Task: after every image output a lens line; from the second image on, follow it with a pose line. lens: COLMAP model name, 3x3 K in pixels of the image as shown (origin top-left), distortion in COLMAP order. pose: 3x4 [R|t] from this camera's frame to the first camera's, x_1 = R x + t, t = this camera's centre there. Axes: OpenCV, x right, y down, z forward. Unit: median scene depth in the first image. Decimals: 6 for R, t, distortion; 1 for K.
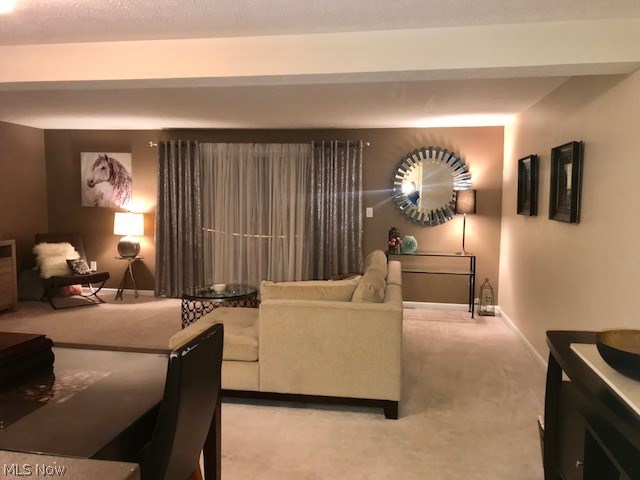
lens RADIAL K [[535.7, 0, 320.0], [0, 535.7, 240.0], [0, 0, 1]] dist [0.006584, 0.005142]
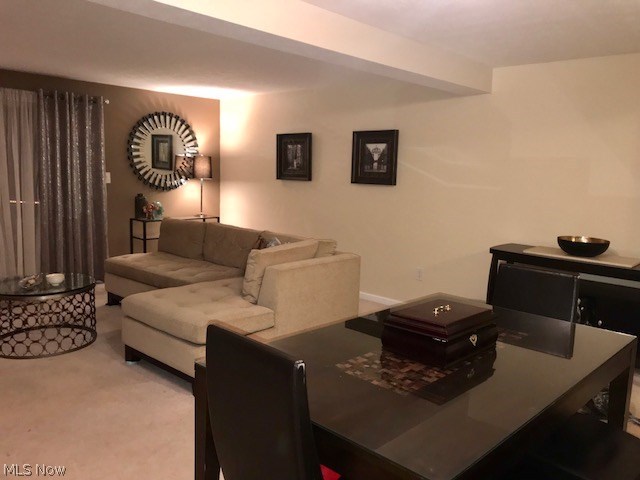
lens RADIAL K [[535.7, 0, 320.0], [0, 535.7, 240.0], [0, 0, 1]] dist [0.006584, 0.005142]
pose [[0.540576, -0.103007, 0.834965, -0.472523], [0.045357, 0.994601, 0.093335, -0.015110], [-0.840072, -0.012584, 0.542330, 0.197288]]
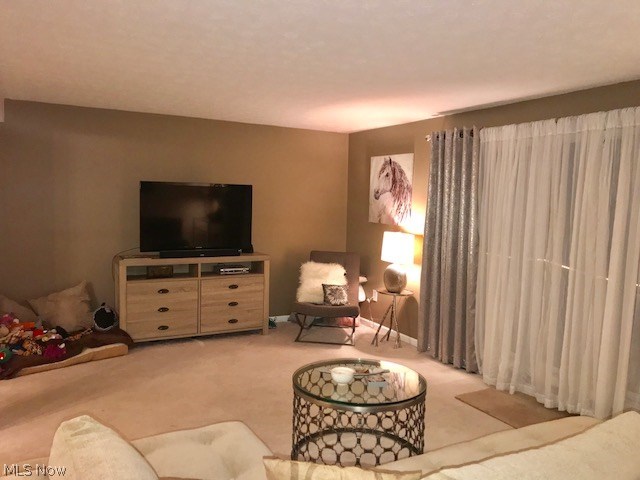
lens RADIAL K [[519.4, 0, 317.7], [0, 519.4, 246.5], [0, 0, 1]] dist [0.011538, 0.006037]
pose [[0.612684, 0.073183, -0.786933, 0.153413], [-0.092389, 0.995509, 0.020649, -0.037362], [0.784910, 0.060052, 0.616693, 0.478887]]
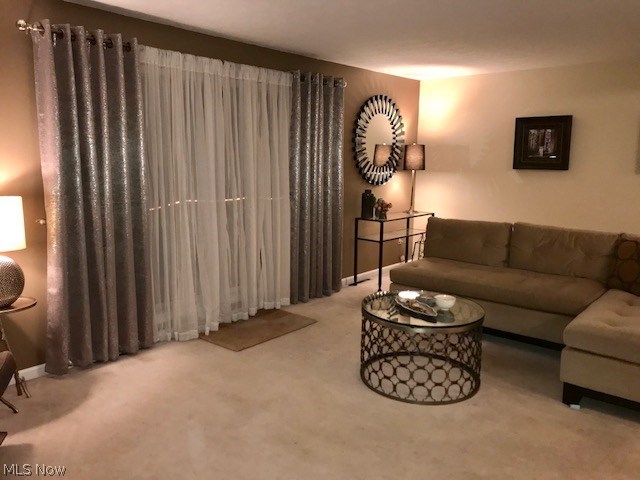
lens RADIAL K [[519.4, 0, 317.7], [0, 519.4, 246.5], [0, 0, 1]] dist [0.011538, 0.006037]
pose [[0.510940, -0.159482, 0.844693, -0.580136], [0.068350, 0.987065, 0.145019, -0.056026], [-0.856895, -0.016361, 0.515232, 0.610055]]
